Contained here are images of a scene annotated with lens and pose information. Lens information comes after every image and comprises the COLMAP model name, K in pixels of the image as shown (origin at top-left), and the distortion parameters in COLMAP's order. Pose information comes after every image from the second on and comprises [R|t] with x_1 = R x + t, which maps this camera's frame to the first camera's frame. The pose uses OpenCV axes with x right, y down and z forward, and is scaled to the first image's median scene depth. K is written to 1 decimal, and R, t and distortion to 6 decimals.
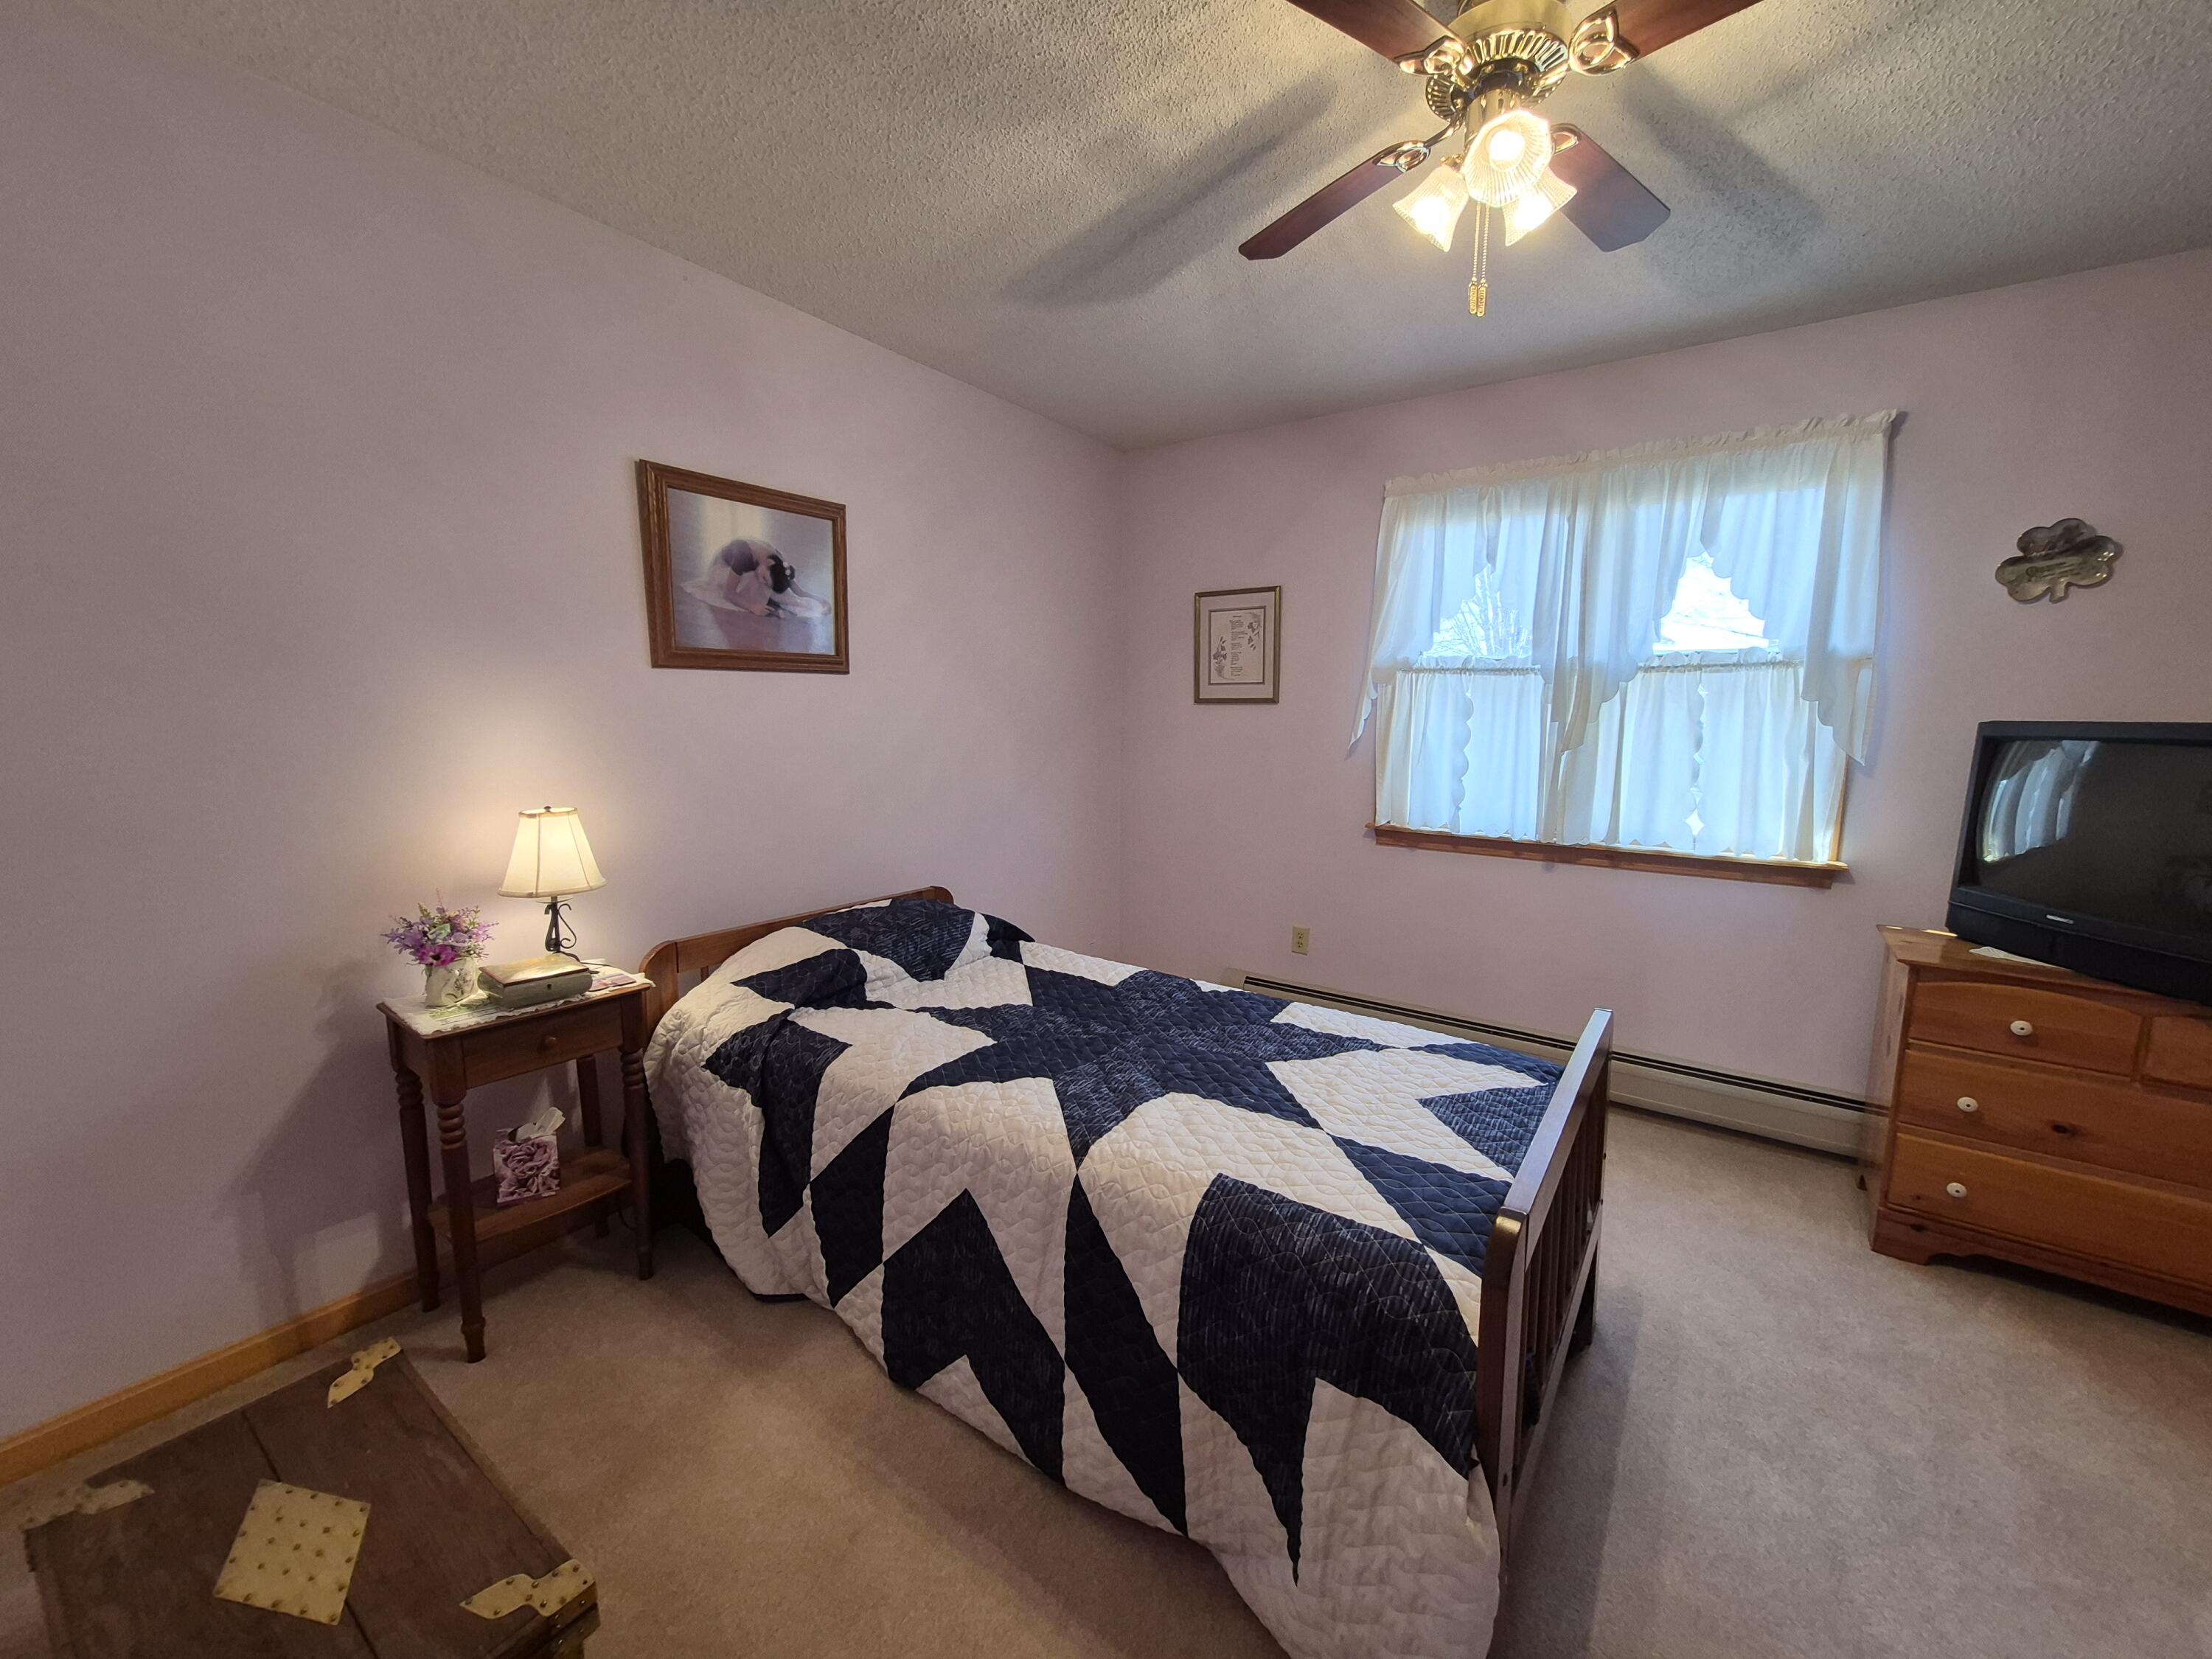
lens RADIAL K [[866.8, 0, 1114.6], [0, 866.8, 832.7], [0, 0, 1]] dist [-0.000538, 0.000683]
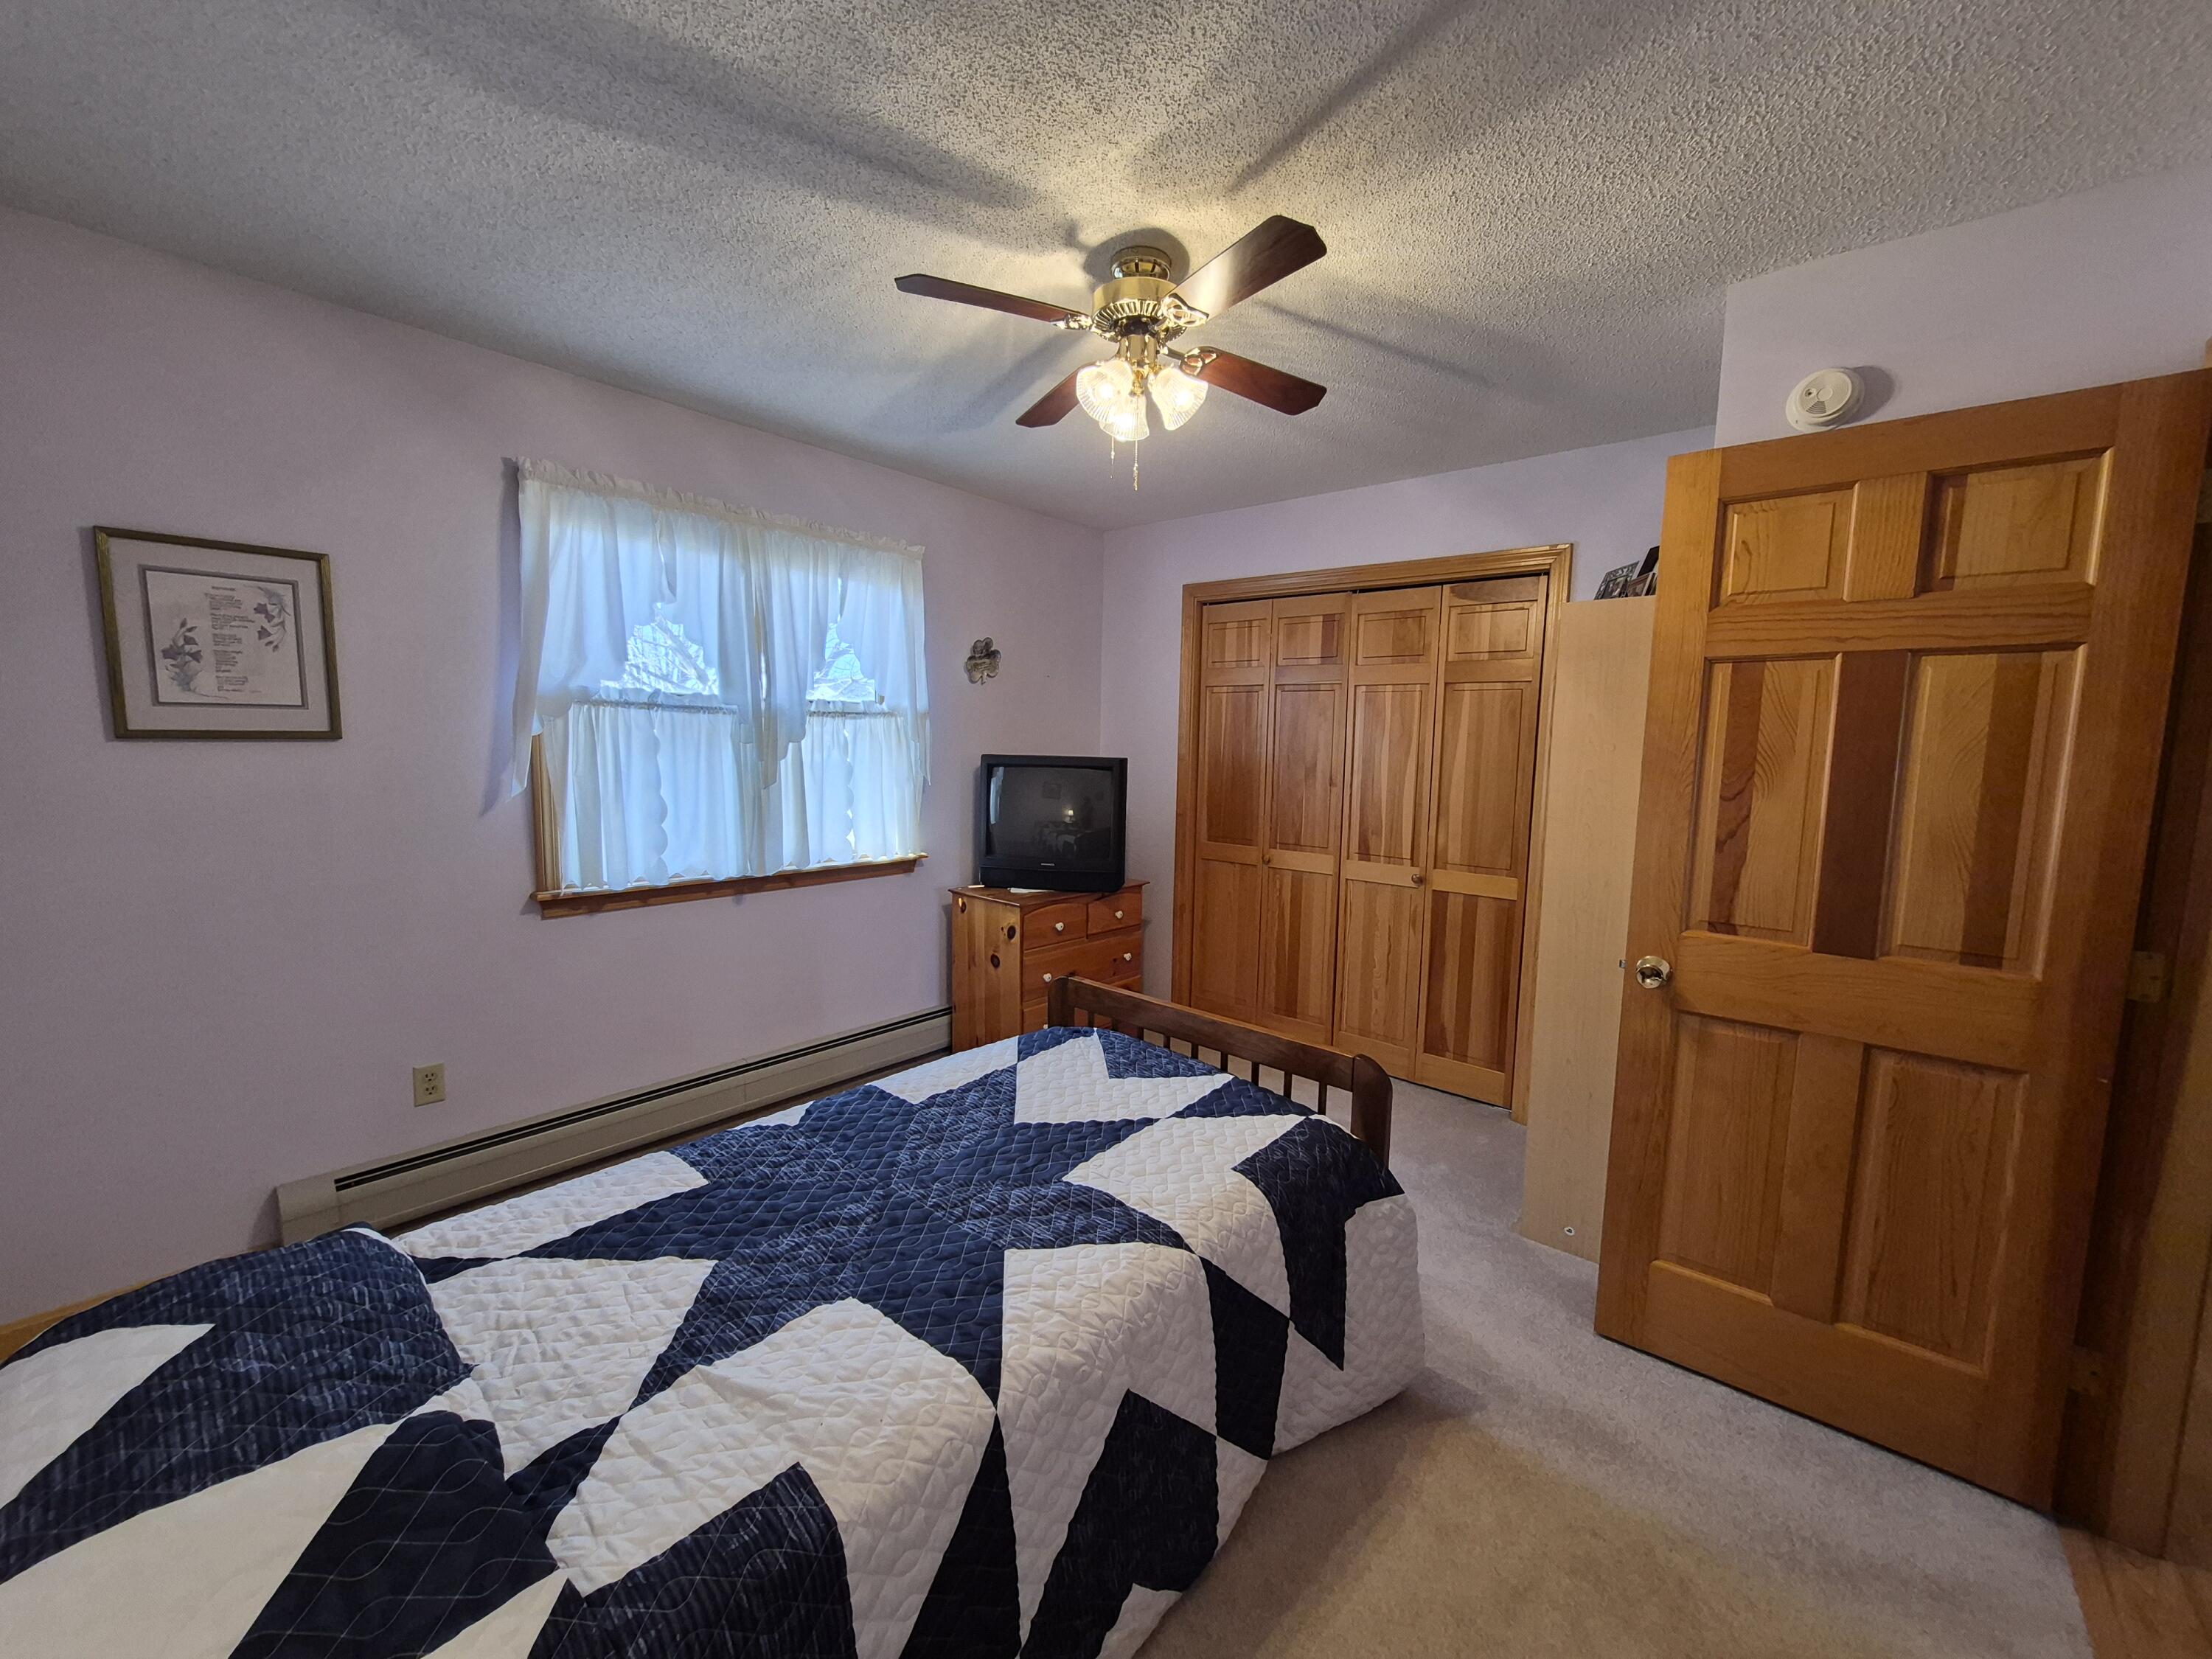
lens RADIAL K [[866.8, 0, 1121.4], [0, 866.8, 833.3], [0, 0, 1]] dist [-0.000538, 0.000683]
pose [[0.084801, -0.122667, 0.988818, -0.566426], [0.114420, 0.987027, 0.112632, -0.124129], [-0.989806, 0.103589, 0.097737, 0.536634]]
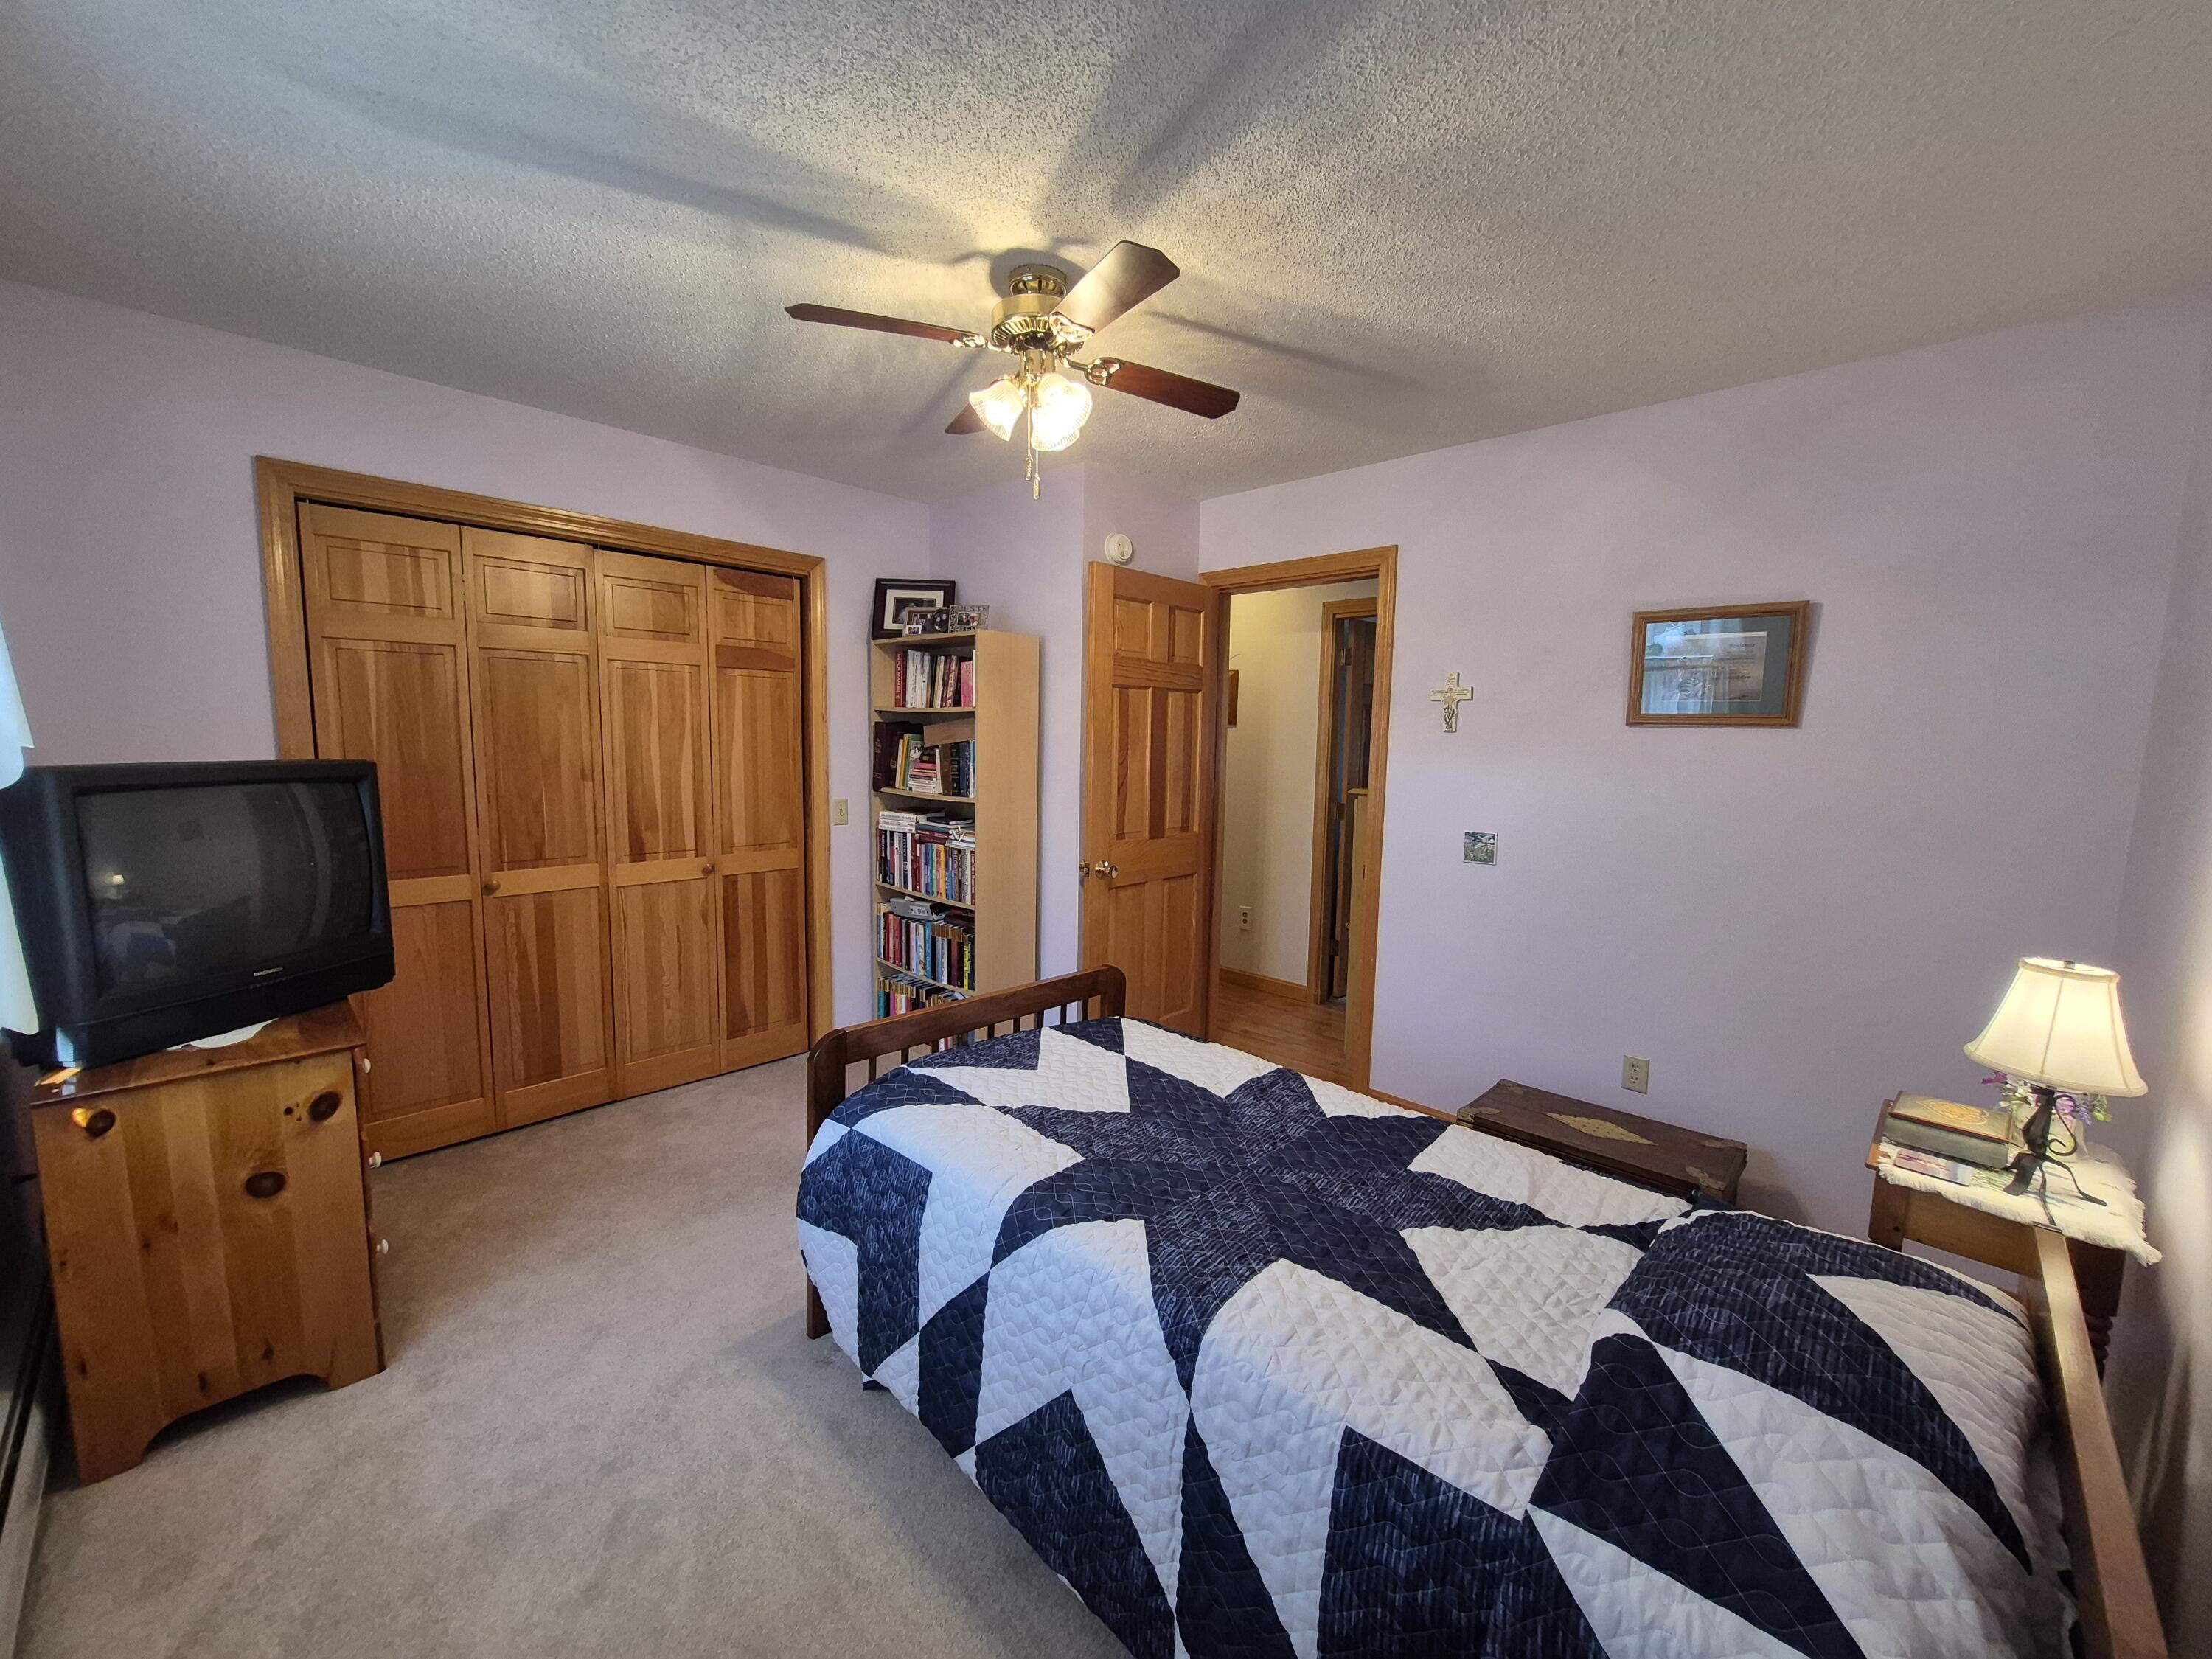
lens RADIAL K [[866.8, 0, 1113.6], [0, 866.8, 830.4], [0, 0, 1]] dist [-0.000538, 0.000683]
pose [[-0.988297, -0.051209, 0.143692, 0.040645], [-0.014499, 0.969238, 0.245696, -0.239309], [-0.151854, 0.240738, -0.958637, 1.405443]]
